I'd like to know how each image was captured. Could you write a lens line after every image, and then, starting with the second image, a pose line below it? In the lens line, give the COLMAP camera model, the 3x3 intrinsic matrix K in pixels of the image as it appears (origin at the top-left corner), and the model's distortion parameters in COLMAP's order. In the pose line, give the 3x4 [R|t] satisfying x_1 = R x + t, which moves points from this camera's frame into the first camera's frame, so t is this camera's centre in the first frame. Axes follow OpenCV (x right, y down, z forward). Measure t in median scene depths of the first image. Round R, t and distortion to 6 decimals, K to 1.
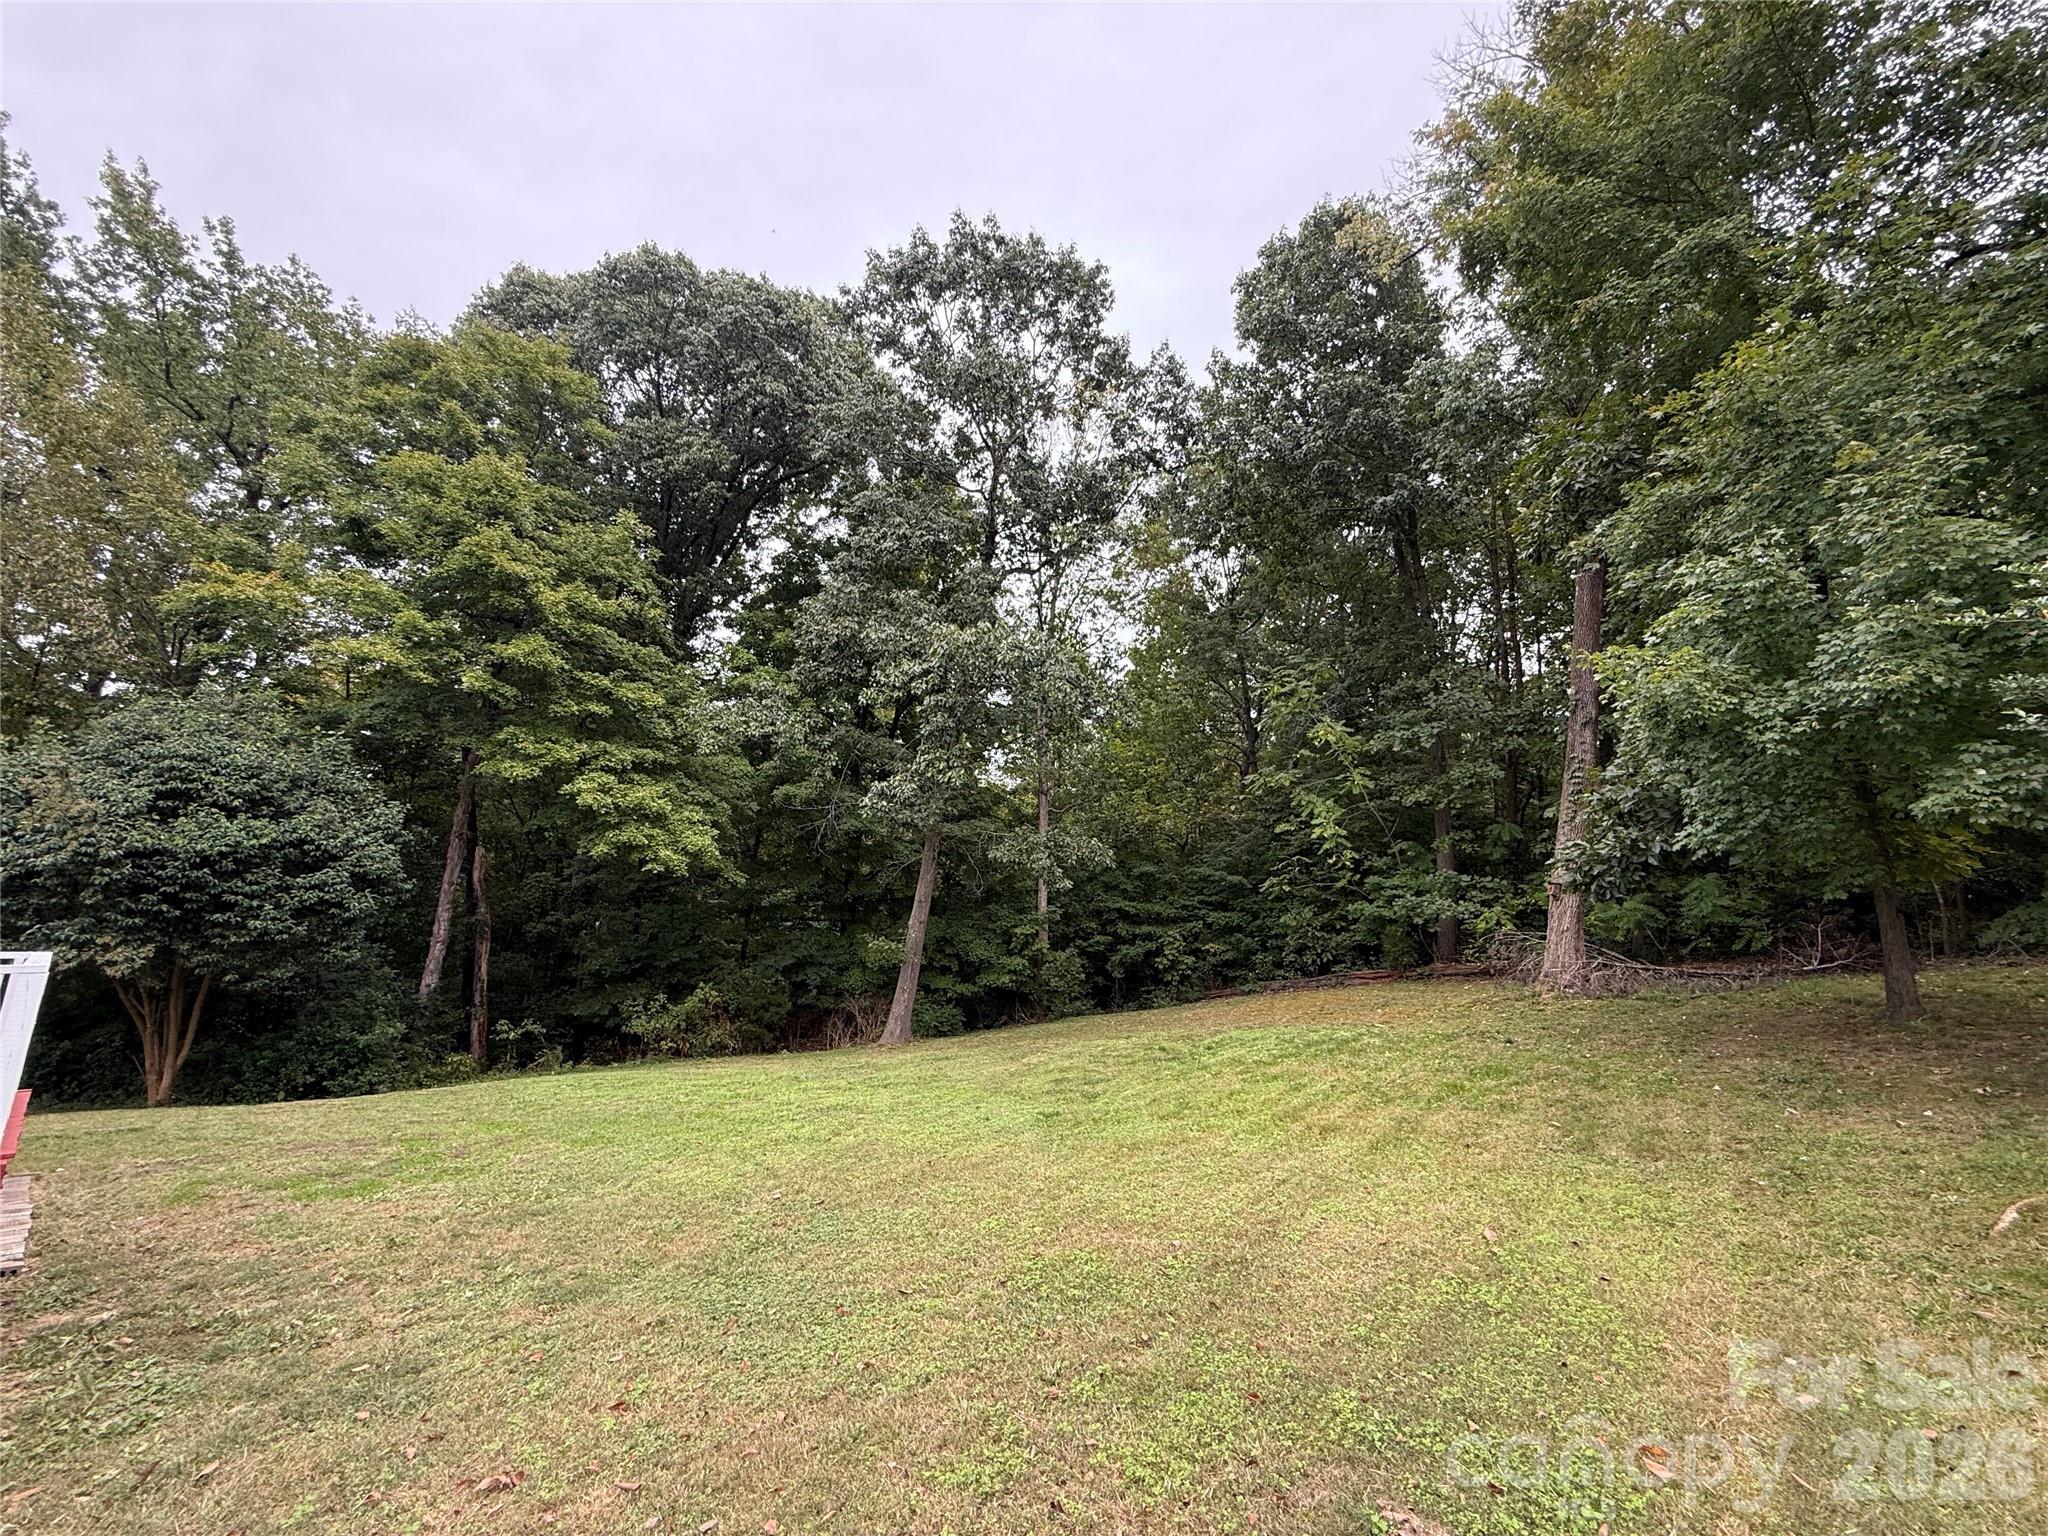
lens RADIAL K [[834.6, 0, 1029.1], [0, 834.6, 759.4], [0, 0, 1]] dist [0.002773, 0.000116]
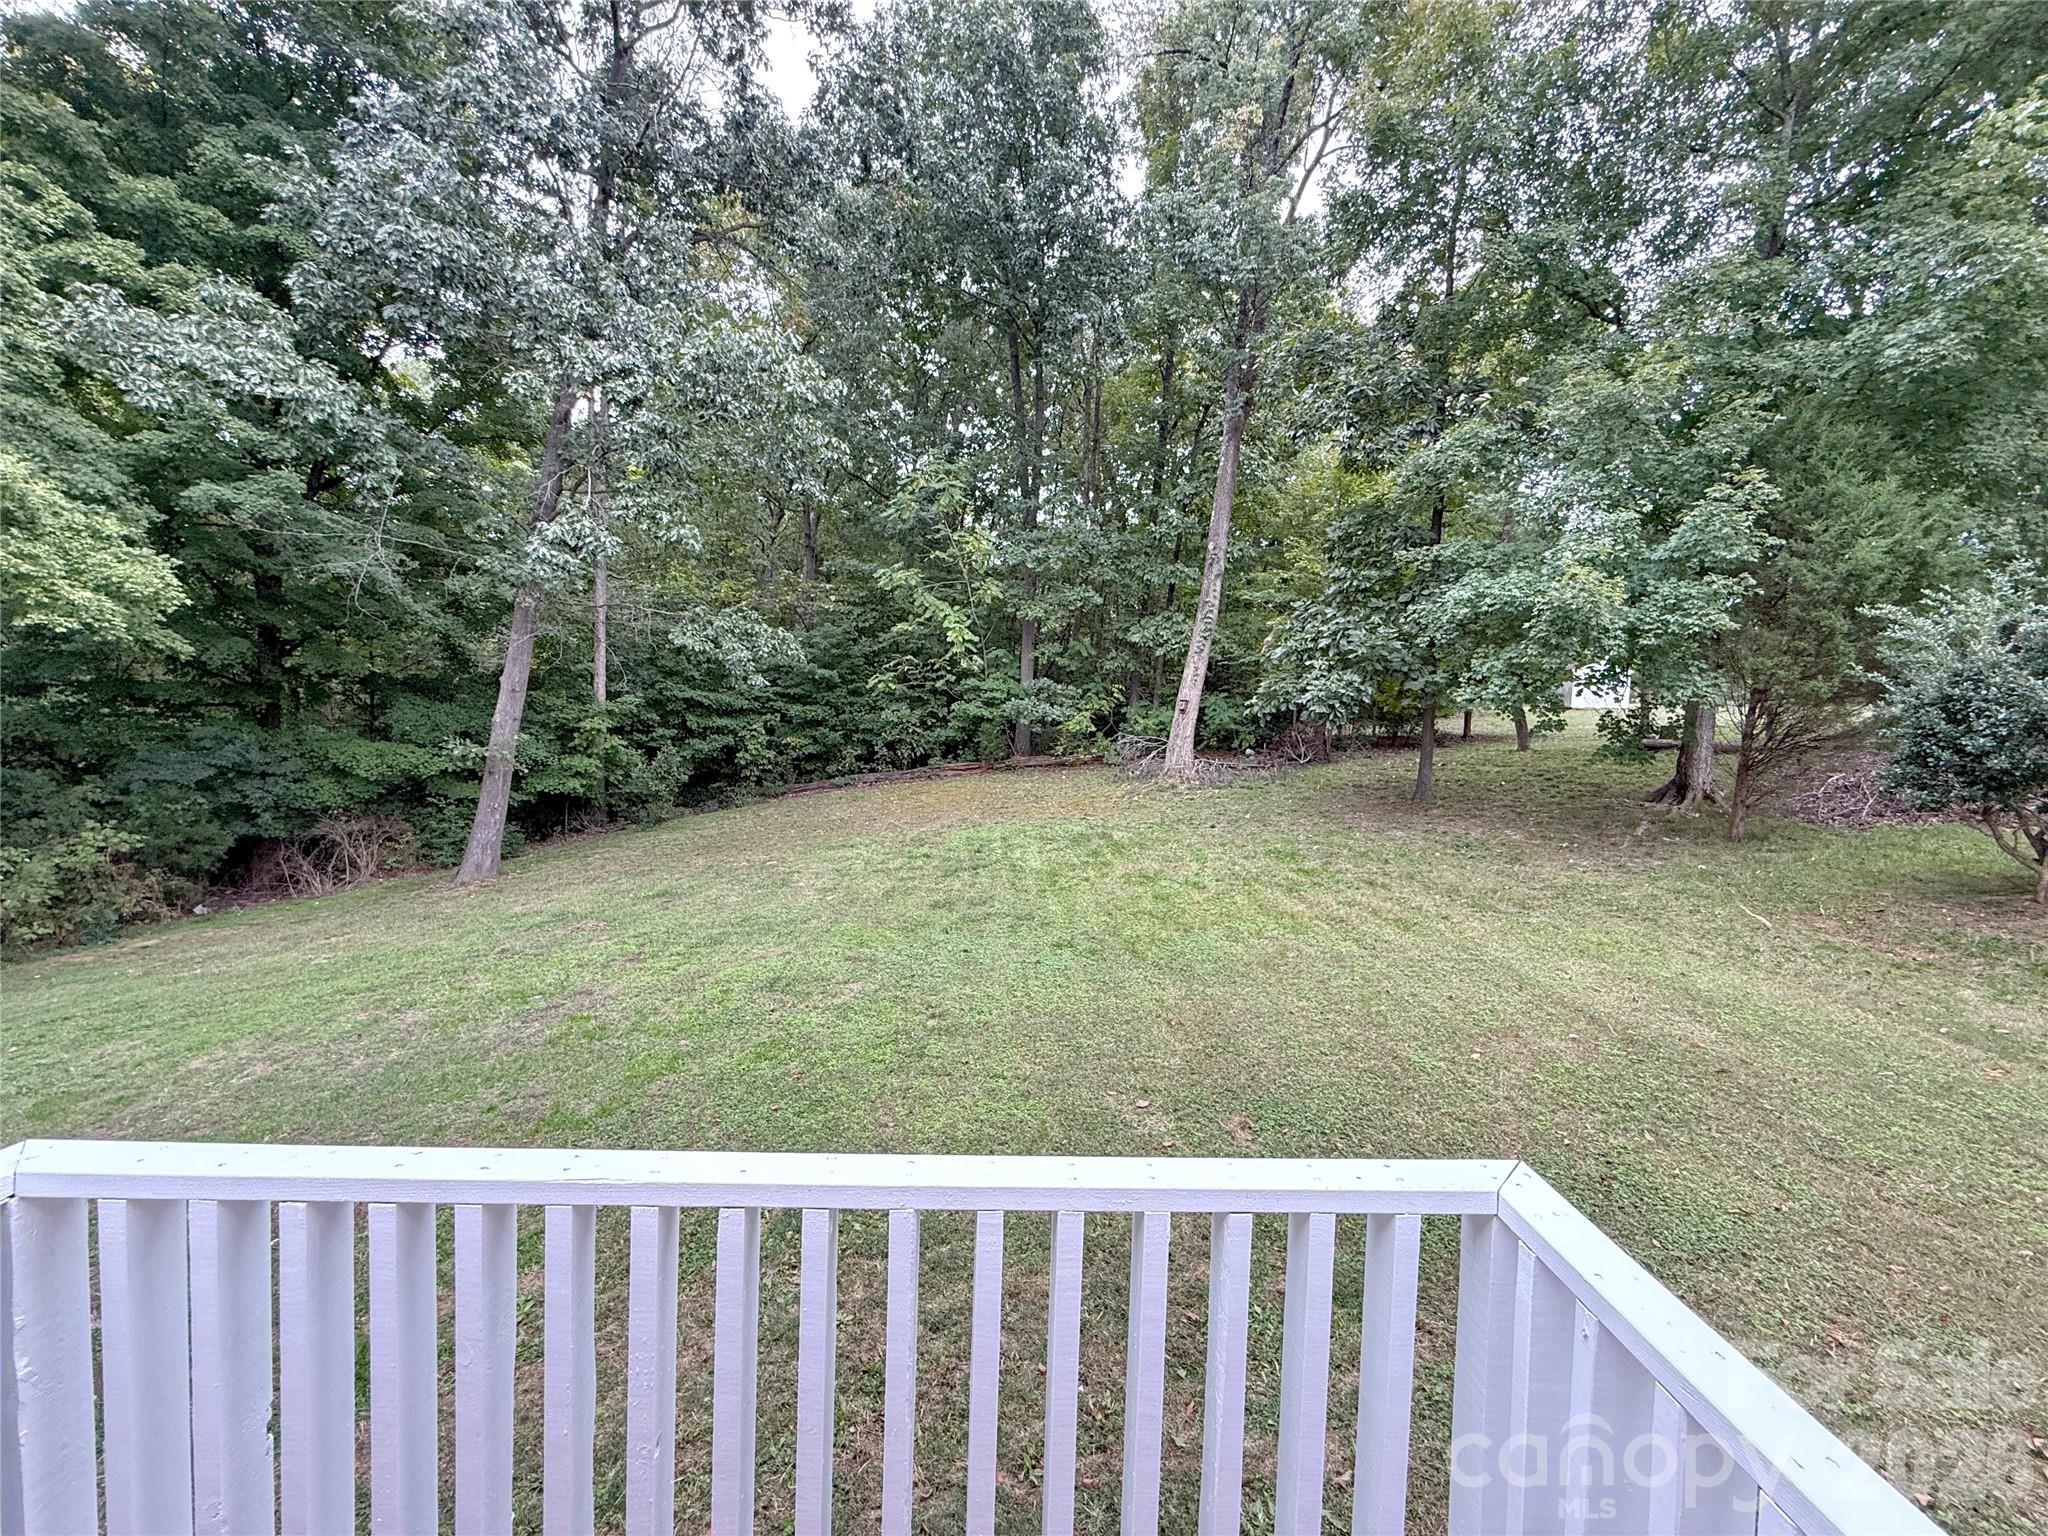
lens RADIAL K [[834.6, 0, 1015.8], [0, 834.6, 775.9], [0, 0, 1]] dist [0.002773, 0.000116]
pose [[0.733786, -0.038829, 0.678270, -0.297958], [-0.155723, 0.962172, 0.223551, 0.010666], [-0.661293, -0.269661, 0.699982, 0.177459]]
